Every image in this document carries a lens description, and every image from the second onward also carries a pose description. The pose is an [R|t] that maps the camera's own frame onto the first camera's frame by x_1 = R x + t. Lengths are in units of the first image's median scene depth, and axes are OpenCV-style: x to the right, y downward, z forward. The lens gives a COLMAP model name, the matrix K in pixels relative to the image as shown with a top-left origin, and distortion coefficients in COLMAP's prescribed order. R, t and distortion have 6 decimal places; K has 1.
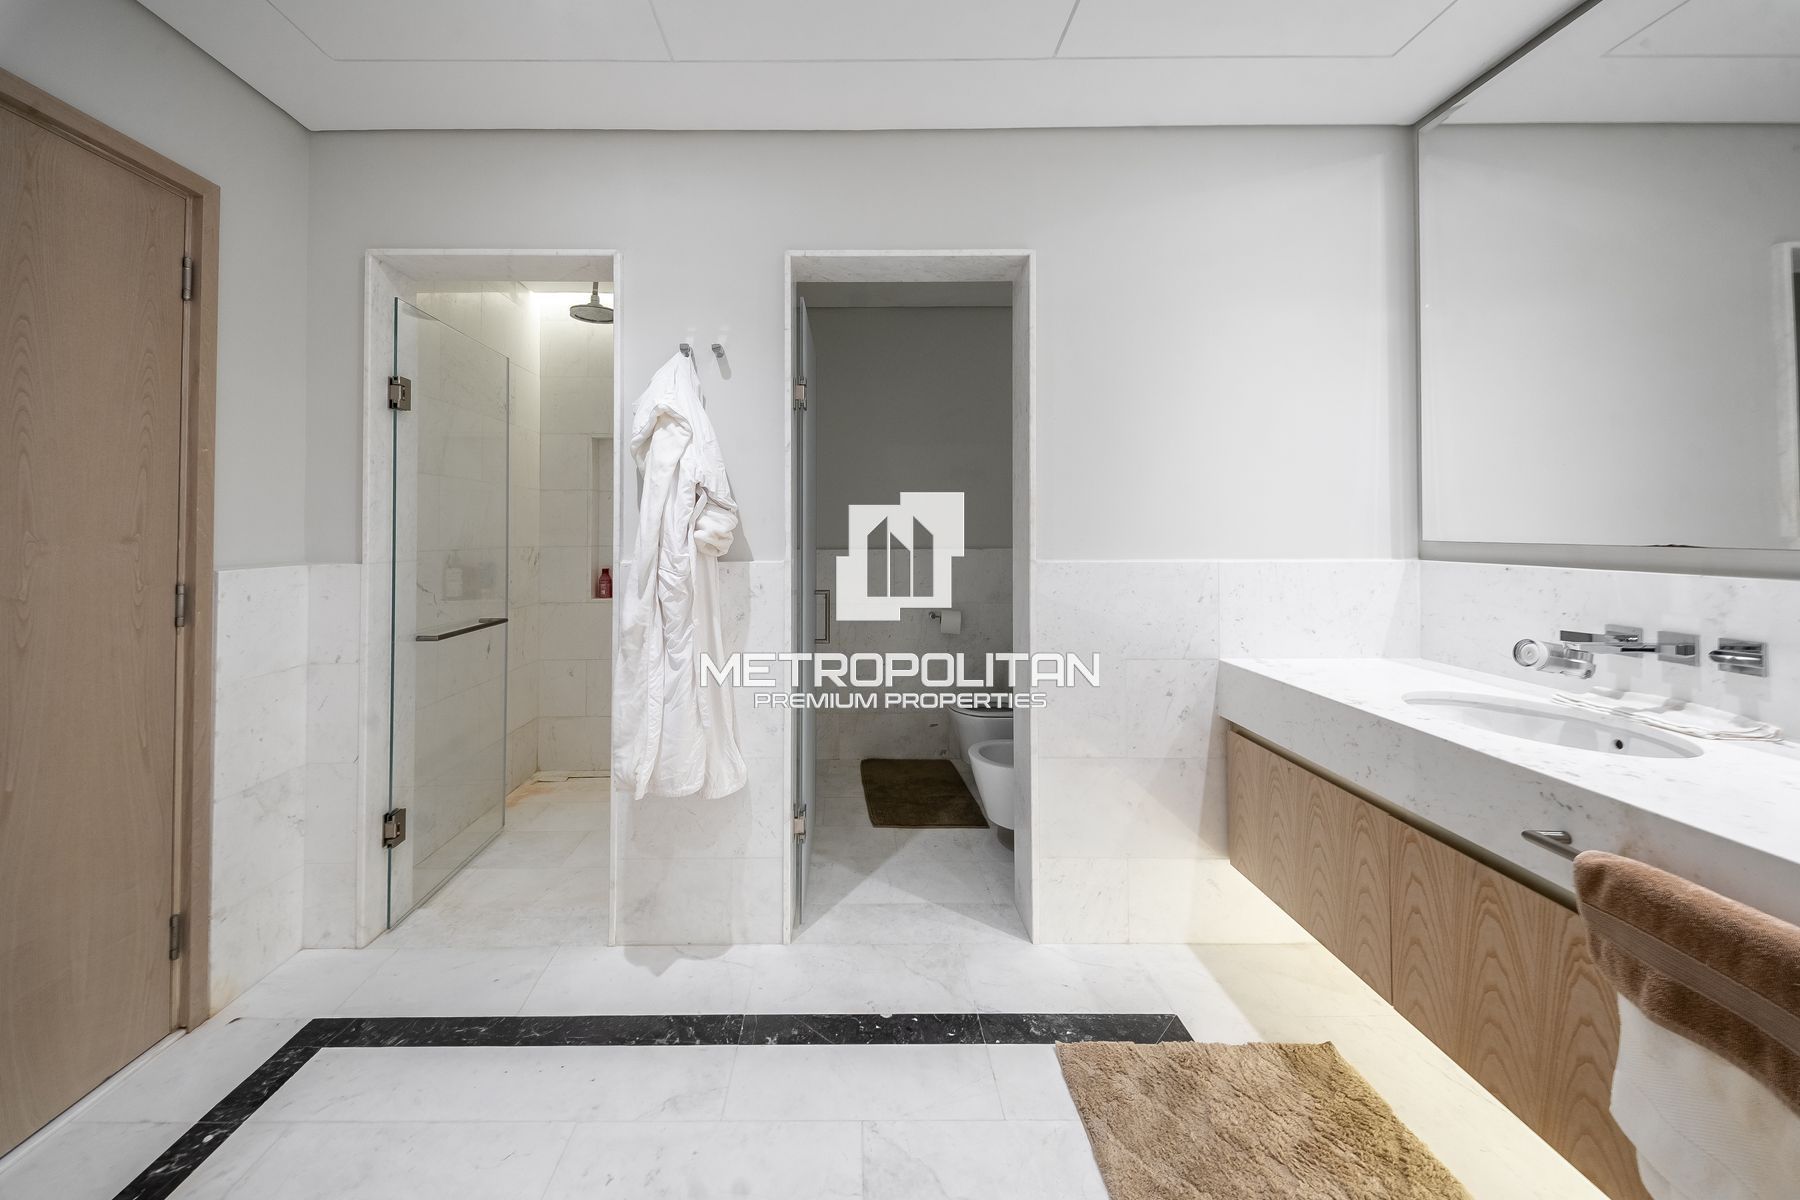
lens RADIAL K [[642.8, 0, 858.7], [0, 642.8, 525.0], [0, 0, 1]] dist [0.018452, -0.011114]
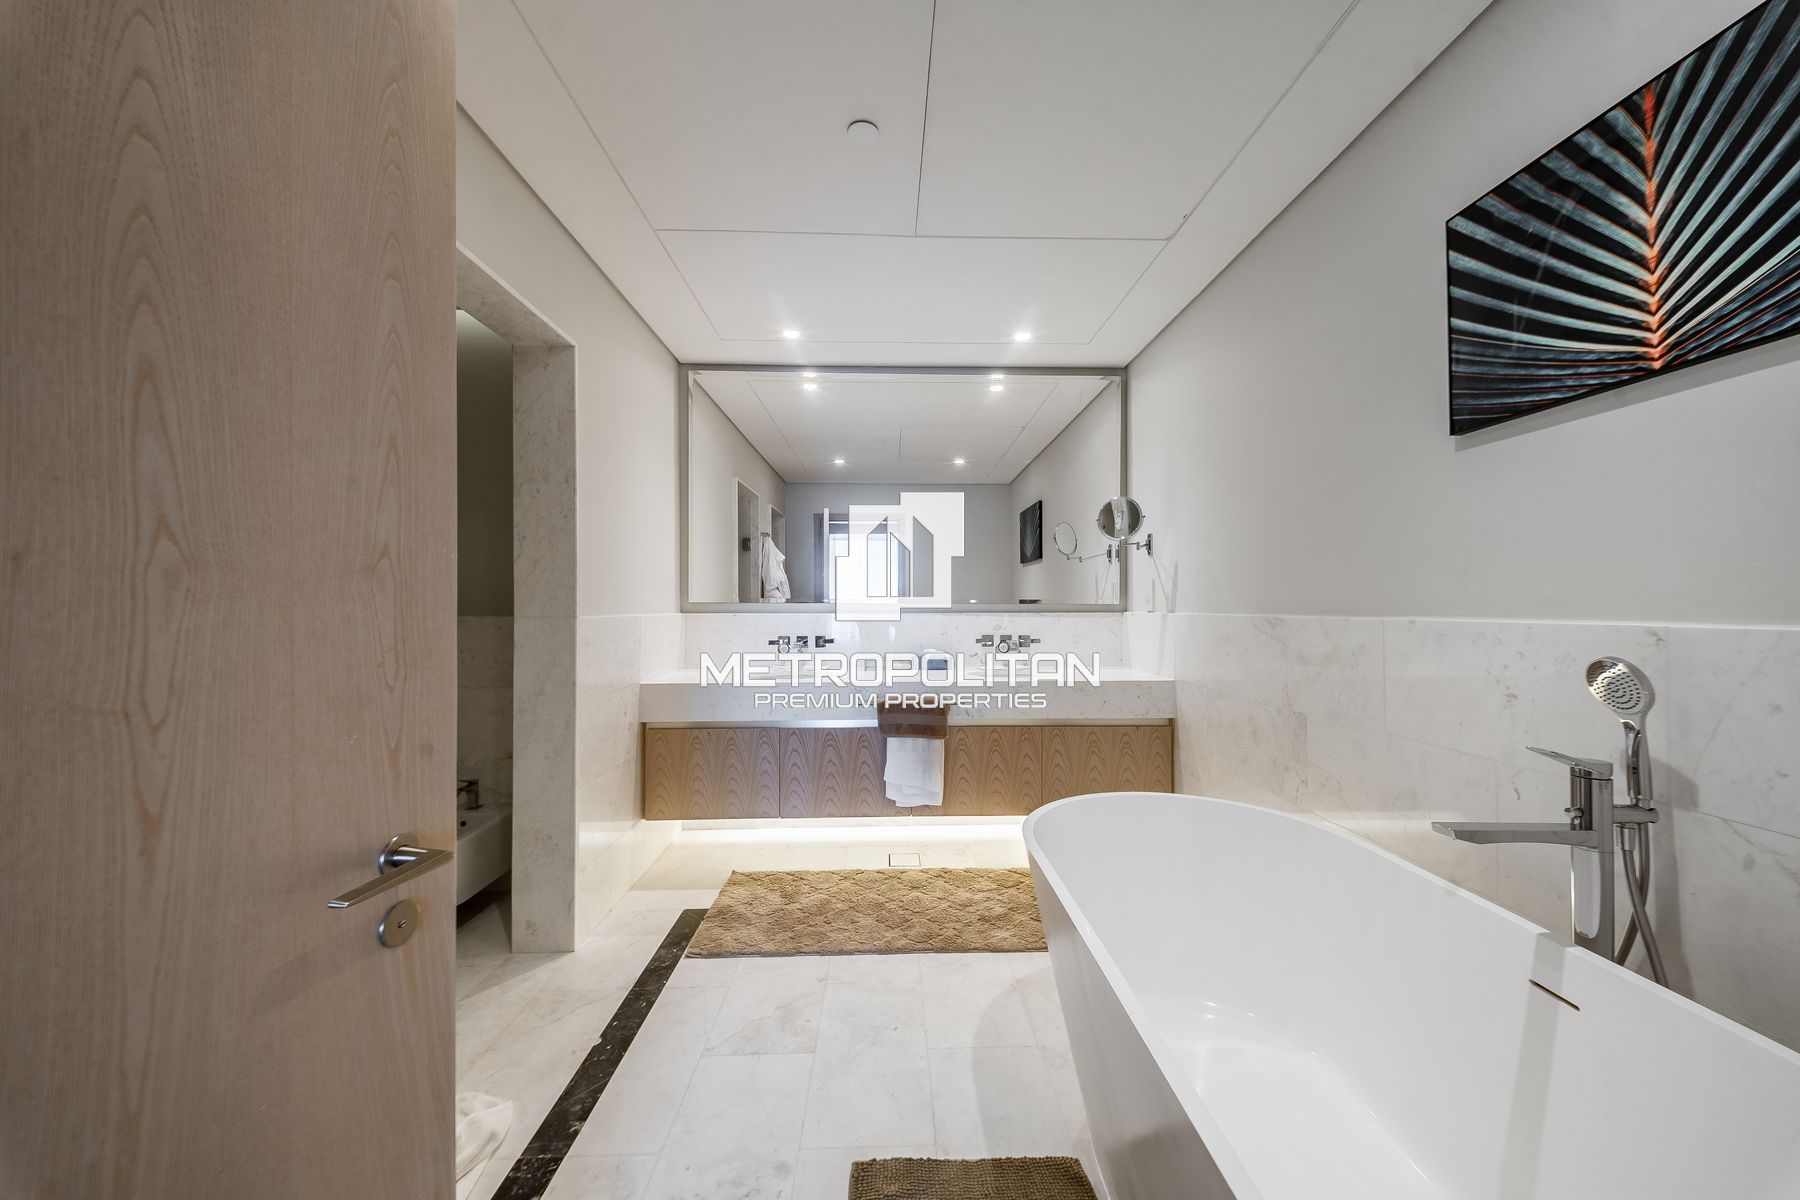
lens RADIAL K [[608.9, 0, 895.2], [0, 608.9, 598.9], [0, 0, 1]] dist [0.031184, -0.013748]
pose [[-0.008722, 0.017997, 0.999800, -0.855252], [-0.009049, 0.999796, -0.018075, 0.038692], [-0.999921, -0.009205, -0.008557, 0.455953]]
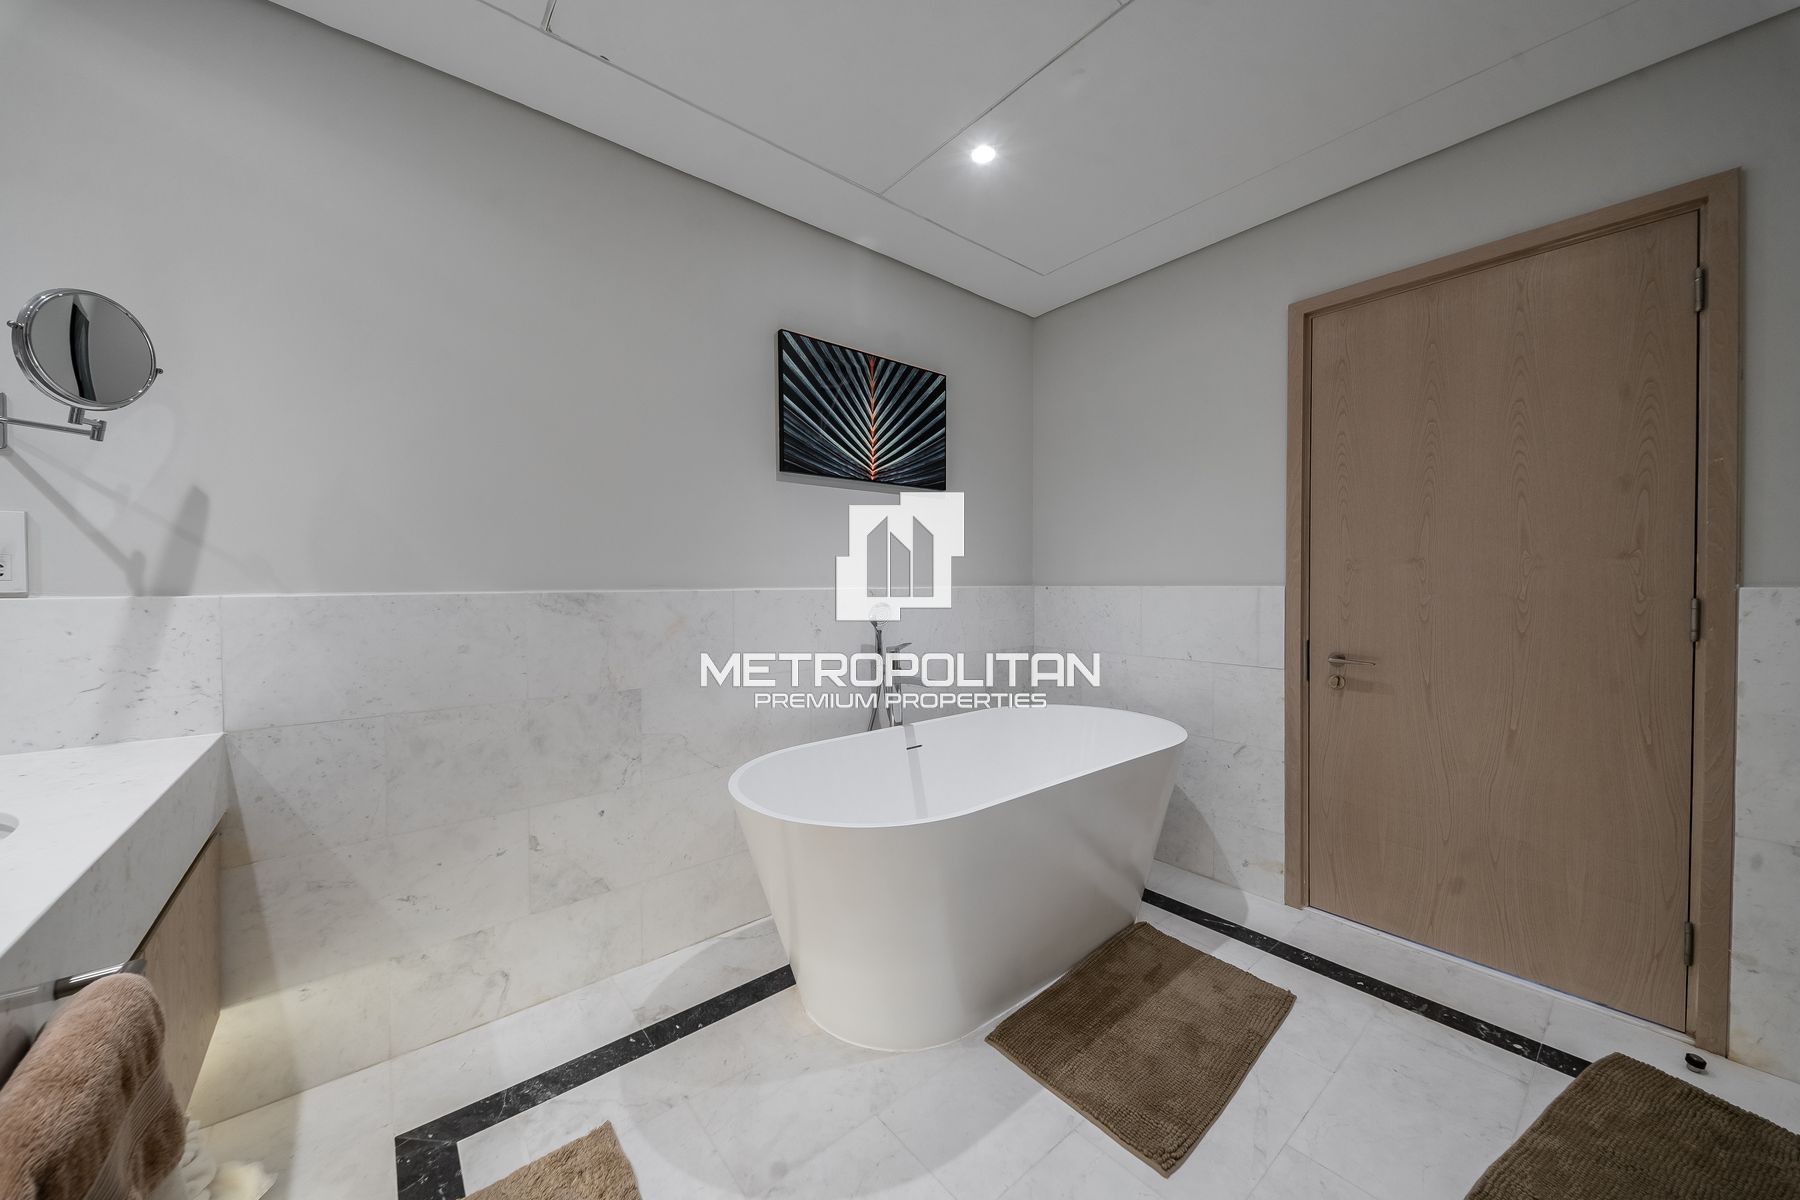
lens RADIAL K [[608.9, 0, 895.2], [0, 608.9, 598.9], [0, 0, 1]] dist [0.031184, -0.013748]
pose [[-0.791326, 0.024959, -0.610884, 0.422412], [0.016421, 0.999674, 0.019571, 0.043441], [0.611173, 0.005456, -0.791478, 0.816147]]
